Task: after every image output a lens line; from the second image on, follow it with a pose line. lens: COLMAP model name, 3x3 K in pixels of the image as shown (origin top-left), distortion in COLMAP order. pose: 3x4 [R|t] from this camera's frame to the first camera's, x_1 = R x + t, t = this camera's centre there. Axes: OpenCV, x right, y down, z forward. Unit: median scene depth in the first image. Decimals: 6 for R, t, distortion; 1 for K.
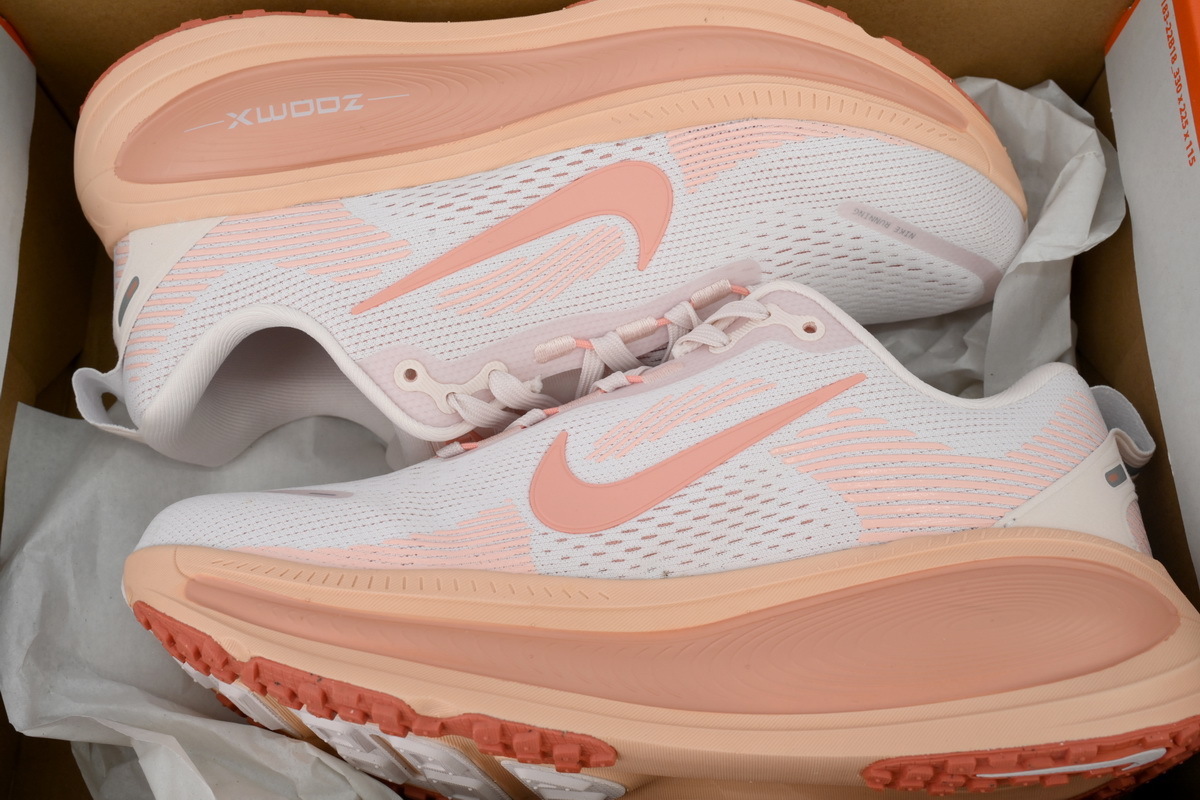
lens RADIAL K [[1272.3, 0, 600.0], [0, 1272.3, 405.6], [0, 0, 1]] dist [-0.072796, 0.000000]
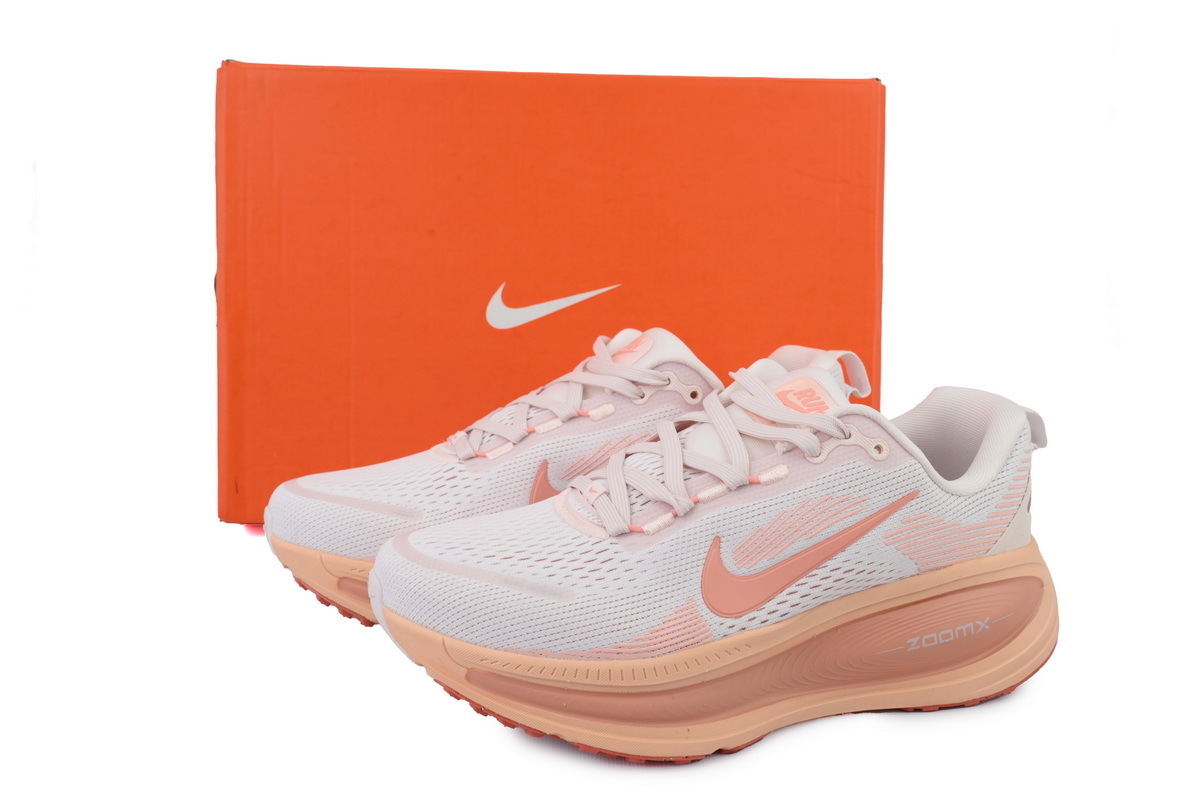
lens RADIAL K [[1272.3, 0, 603.9], [0, 1272.3, 409.1], [0, 0, 1]] dist [-0.072796, 0.000000]
pose [[-0.945179, 0.027359, -0.325406, 0.584640], [-0.048276, -0.997242, 0.056378, -0.042551], [-0.322966, 0.068997, 0.943892, -0.234951]]
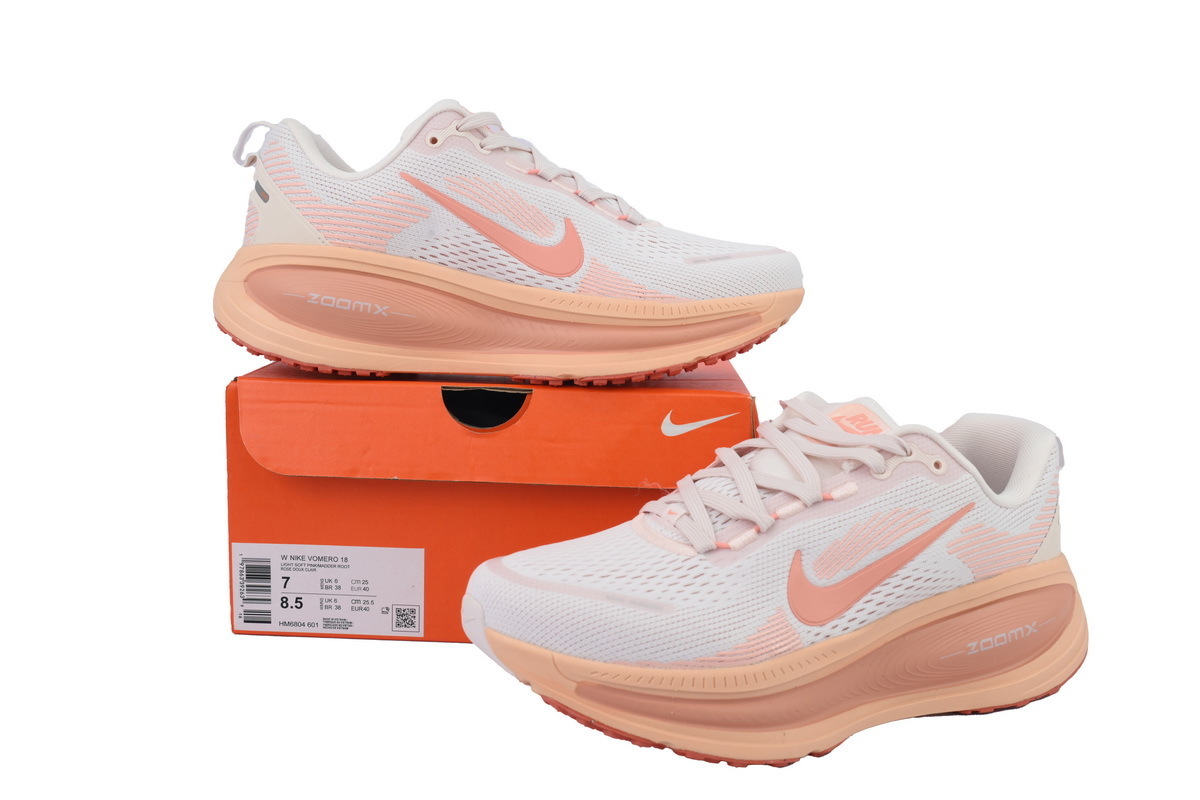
lens RADIAL K [[1272.3, 0, 594.0], [0, 1272.3, 395.3], [0, 0, 1]] dist [-0.072796, 0.000000]
pose [[-0.907184, 0.018559, -0.420324, 0.842572], [-0.079232, -0.988688, 0.127350, -0.098922], [-0.413206, 0.148833, 0.898393, -0.205221]]
